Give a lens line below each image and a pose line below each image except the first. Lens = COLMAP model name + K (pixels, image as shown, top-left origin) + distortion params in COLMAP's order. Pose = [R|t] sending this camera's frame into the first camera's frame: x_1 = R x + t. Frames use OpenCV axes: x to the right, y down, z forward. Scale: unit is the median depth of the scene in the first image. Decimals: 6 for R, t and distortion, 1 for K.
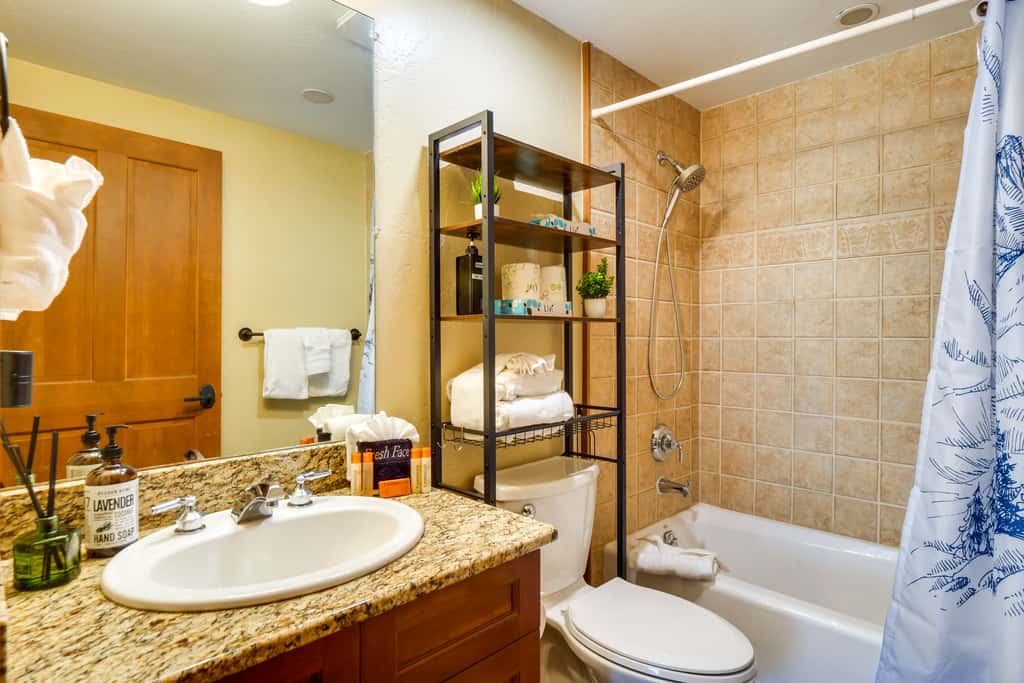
lens RADIAL K [[546.0, 0, 513.5], [0, 546.0, 347.7], [0, 0, 1]] dist [0.004367, 0.000670]
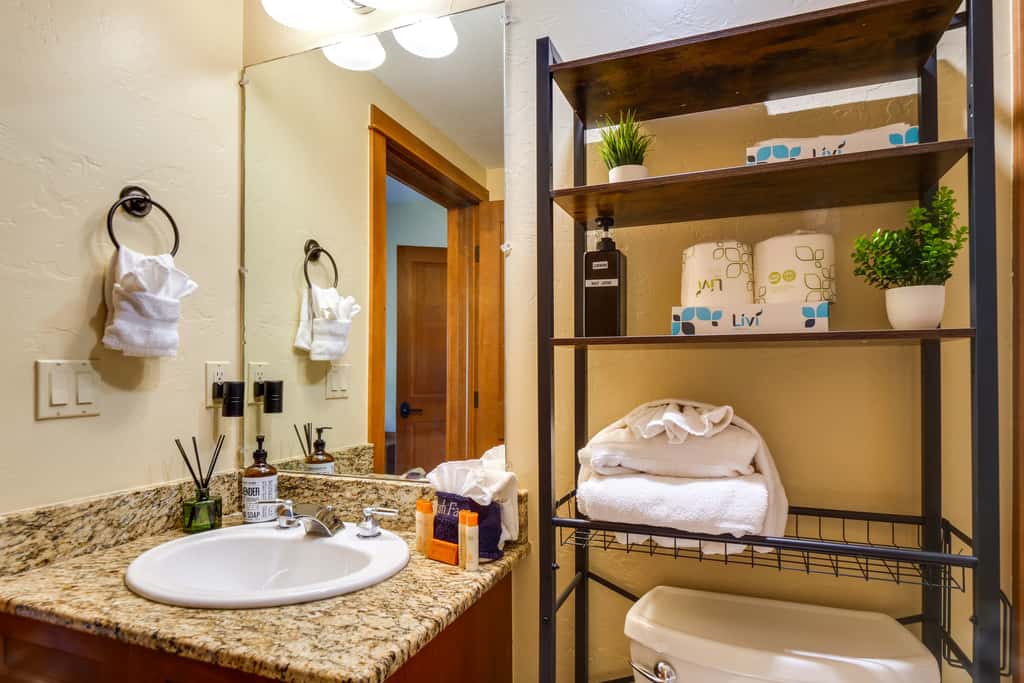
lens RADIAL K [[559.6, 0, 500.0], [0, 559.6, 365.6], [0, 0, 1]] dist [-0.000575, -0.001112]
pose [[0.404149, -0.001921, -0.914691, 0.715213], [-0.014206, 0.999864, -0.008377, -0.029189], [0.914583, 0.016380, 0.404067, 0.851597]]
